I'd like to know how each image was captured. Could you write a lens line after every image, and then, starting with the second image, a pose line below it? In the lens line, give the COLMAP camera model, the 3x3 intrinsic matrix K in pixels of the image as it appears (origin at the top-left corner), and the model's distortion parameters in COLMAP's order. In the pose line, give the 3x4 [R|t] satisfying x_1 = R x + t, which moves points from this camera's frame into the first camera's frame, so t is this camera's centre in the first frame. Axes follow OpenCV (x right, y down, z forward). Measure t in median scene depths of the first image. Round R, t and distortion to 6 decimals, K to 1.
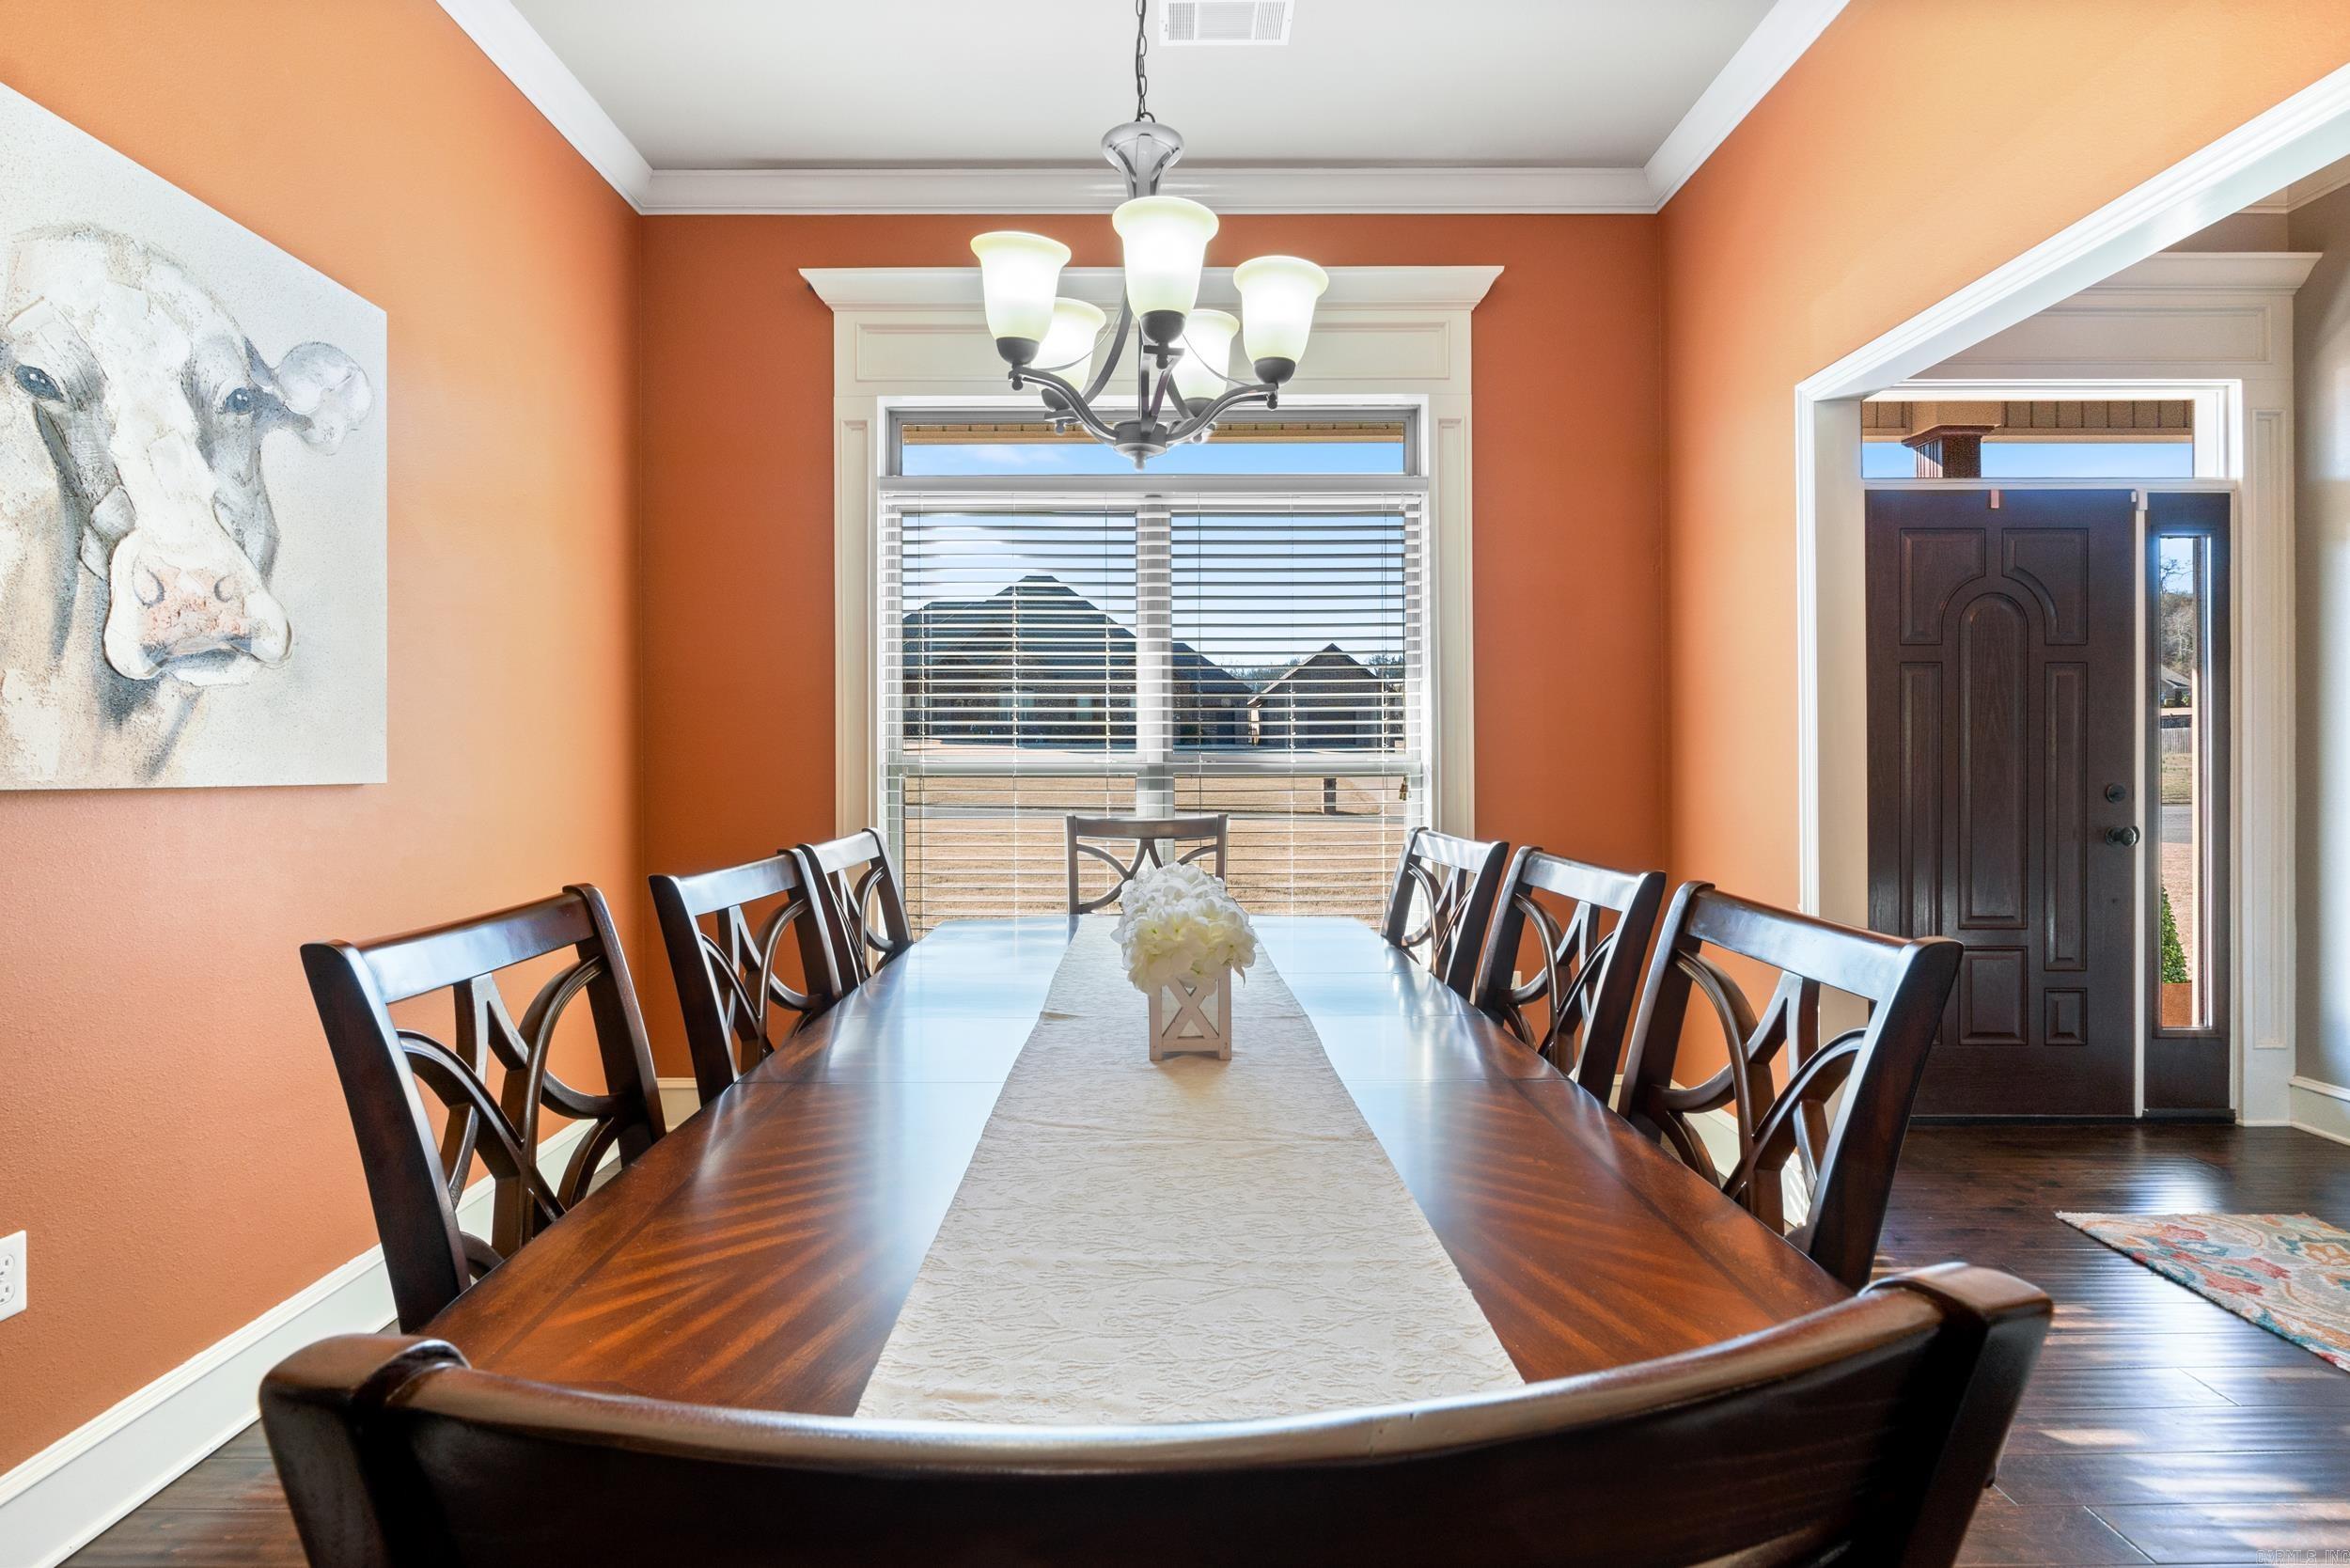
lens RADIAL K [[1087.3, 0, 1152.0], [0, 1087.3, 767.0], [0, 0, 1]] dist [-0.012046, 0.002688]
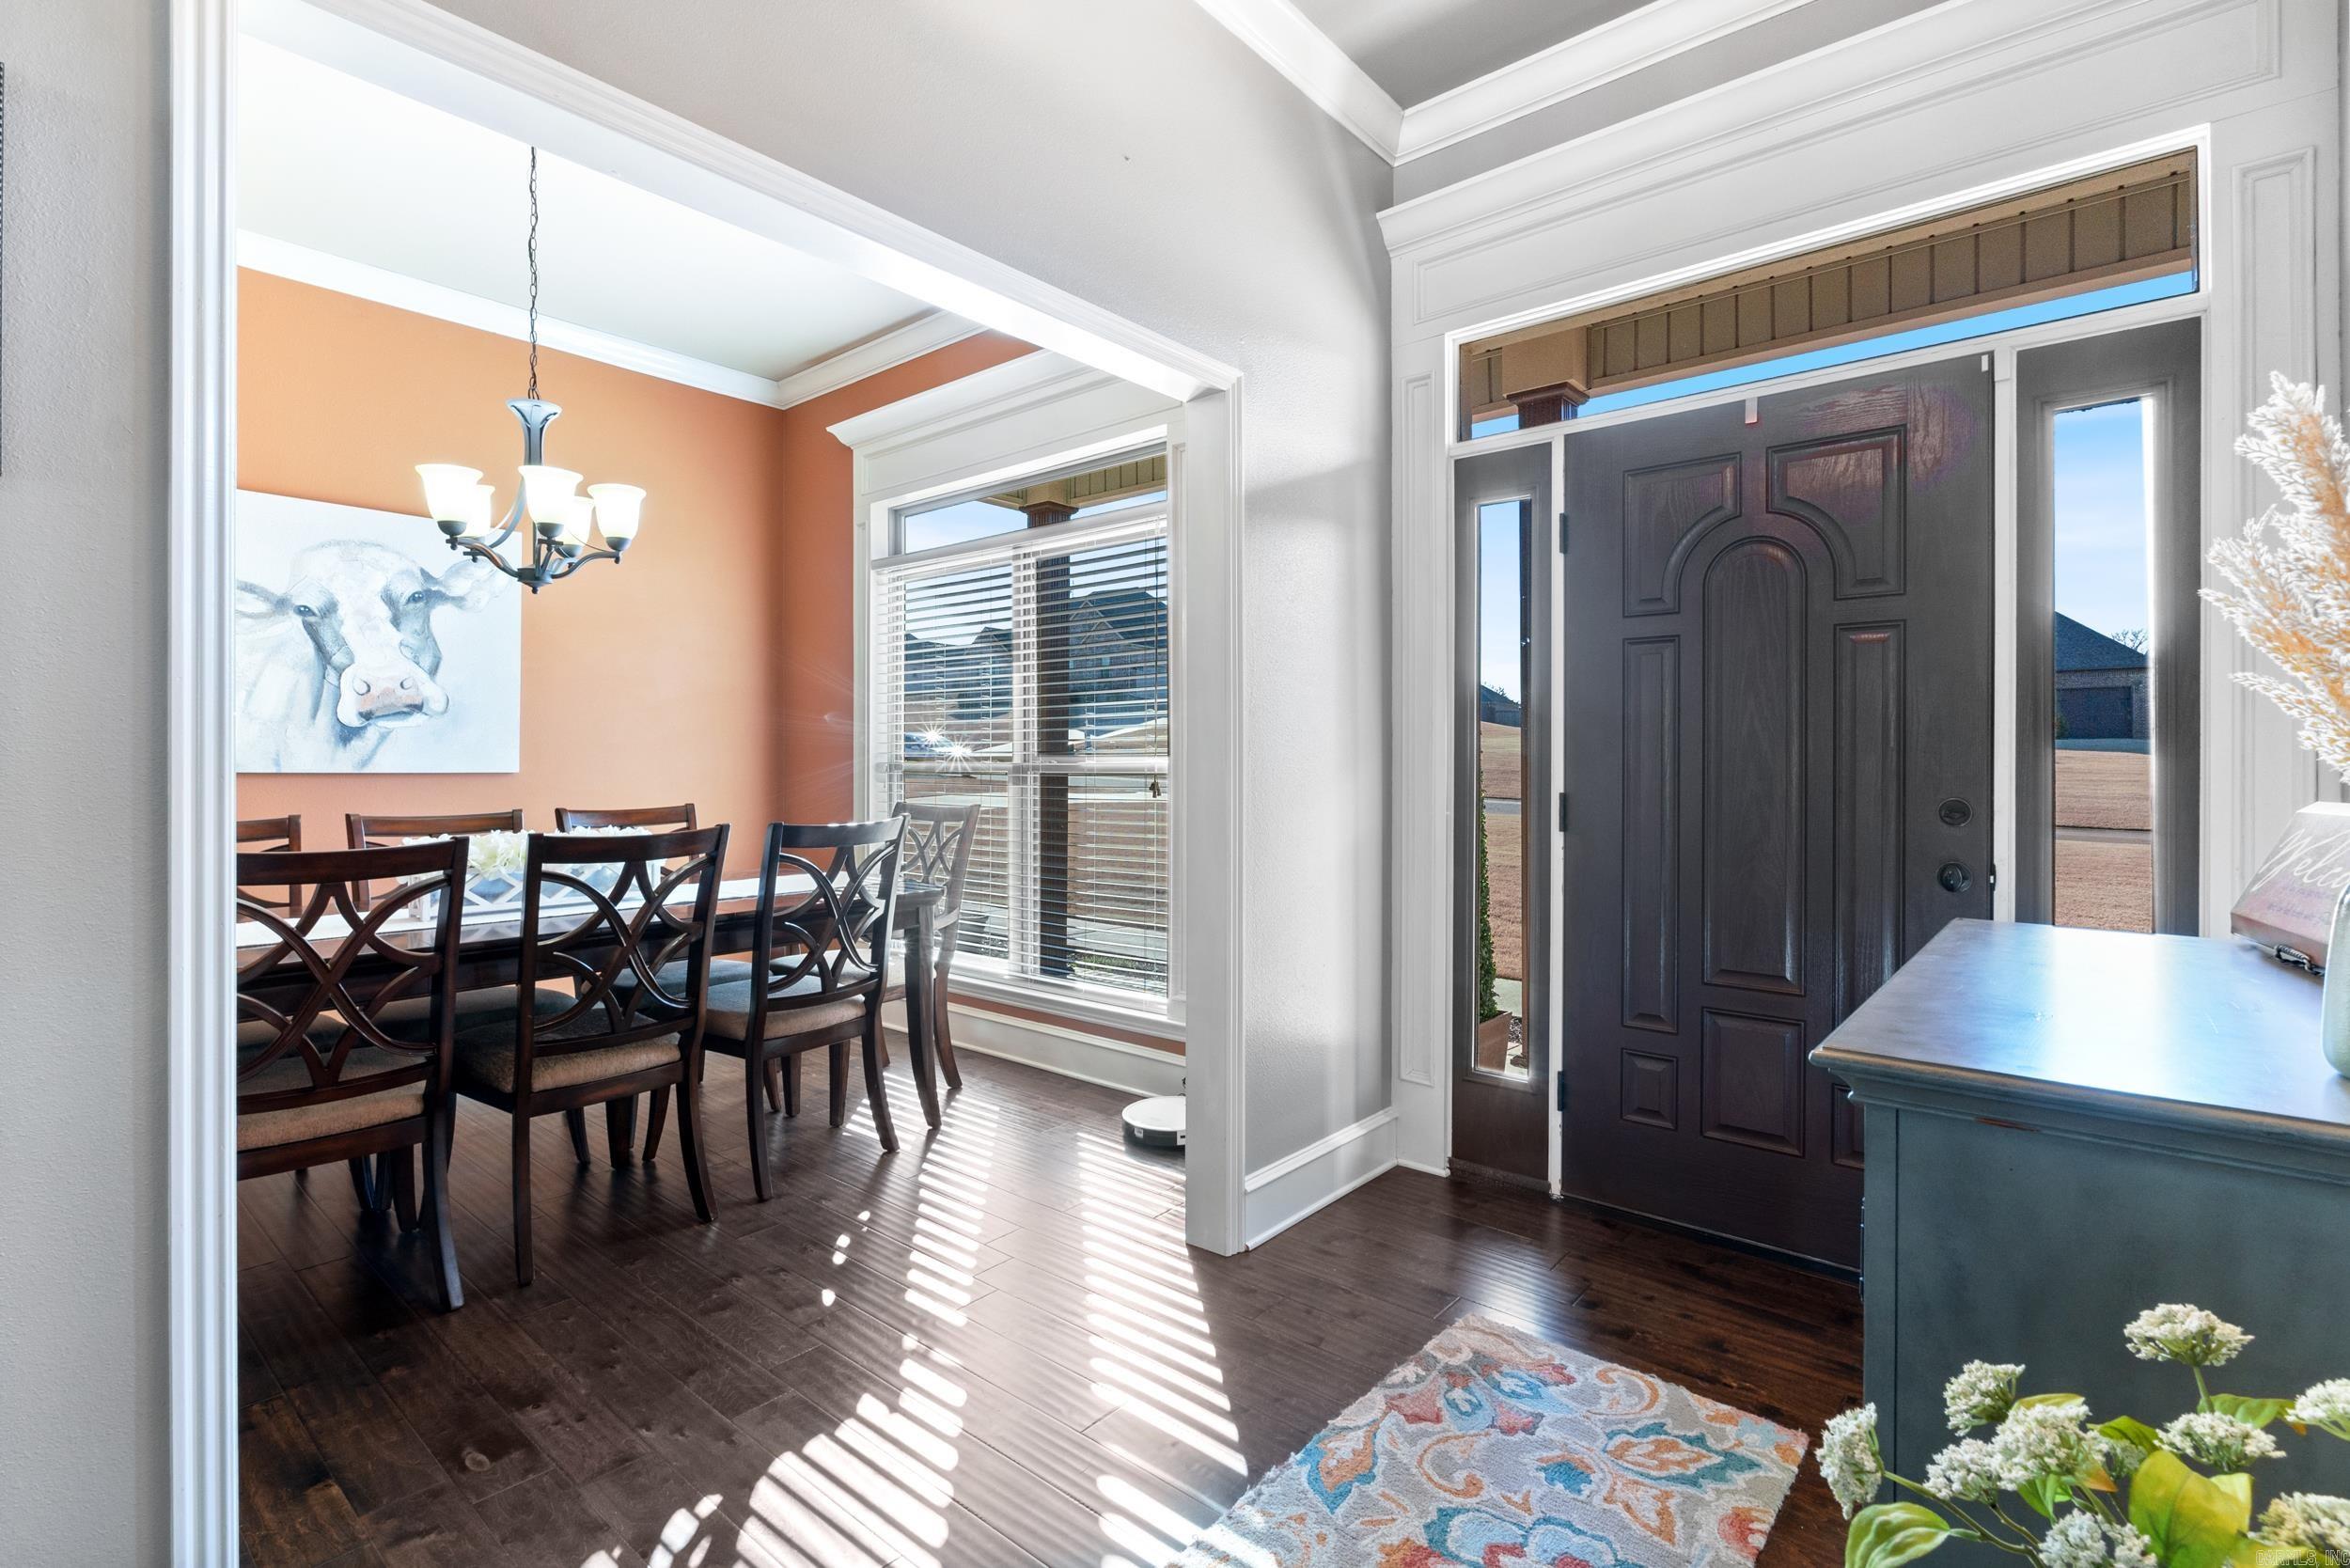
lens RADIAL K [[1087.3, 0, 1169.3], [0, 1087.3, 760.6], [0, 0, 1]] dist [-0.012046, 0.002688]
pose [[0.761172, 0.001341, -0.648549, 1.762054], [-0.004029, 0.999988, -0.002661, -0.006721], [0.648538, 0.004639, 0.761168, 0.319897]]
